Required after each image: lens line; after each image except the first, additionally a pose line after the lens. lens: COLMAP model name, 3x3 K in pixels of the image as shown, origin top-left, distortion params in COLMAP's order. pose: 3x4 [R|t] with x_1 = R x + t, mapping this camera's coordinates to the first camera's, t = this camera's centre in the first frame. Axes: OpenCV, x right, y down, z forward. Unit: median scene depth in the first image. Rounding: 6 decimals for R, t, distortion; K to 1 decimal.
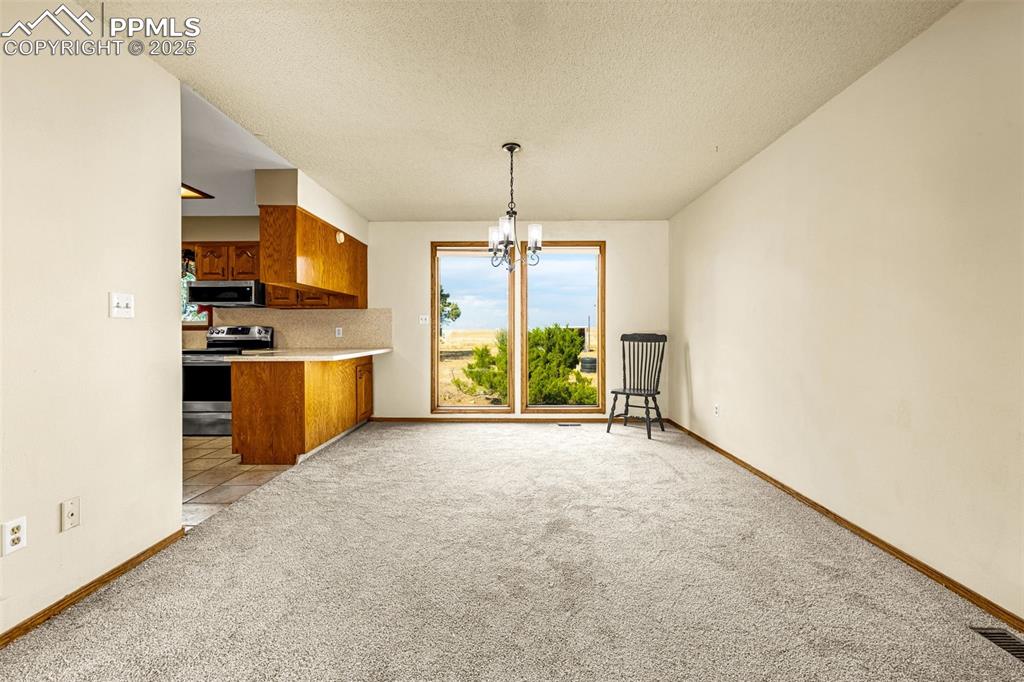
lens RADIAL K [[424.1, 0, 512.0], [0, 424.1, 341.0], [0, 0, 1]] dist [-0.000661, 0.000352]
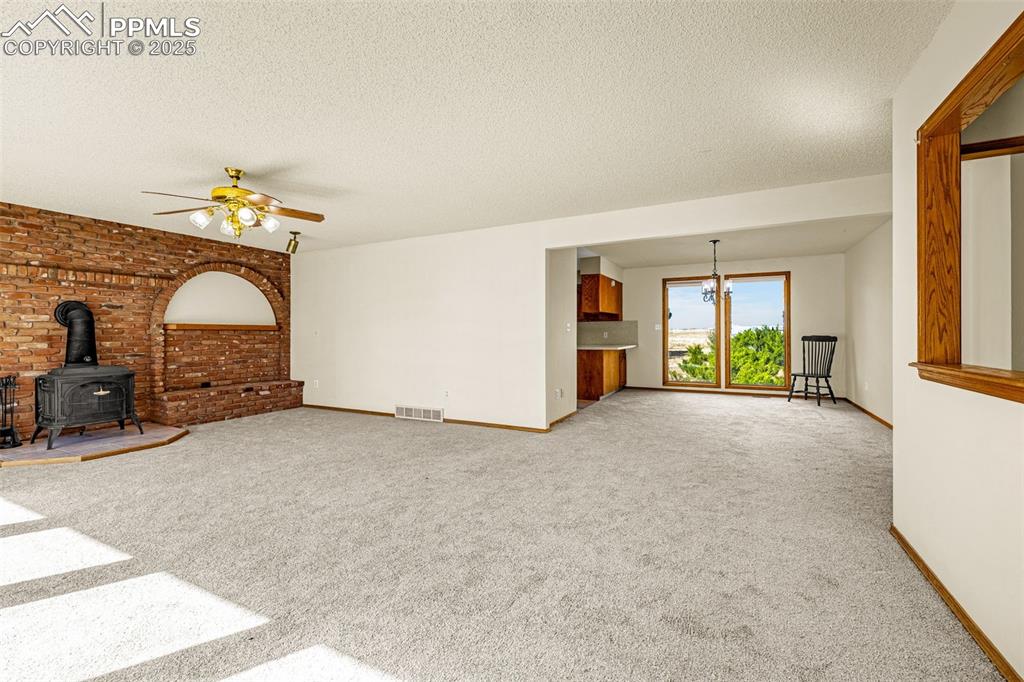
lens RADIAL K [[424.1, 0, 512.0], [0, 424.1, 341.0], [0, 0, 1]] dist [-0.000661, 0.000352]
pose [[0.890318, 0.002008, -0.455335, 0.033386], [-0.002746, 0.999996, -0.000958, 0.004839], [0.455331, 0.002103, 0.890320, -0.712993]]
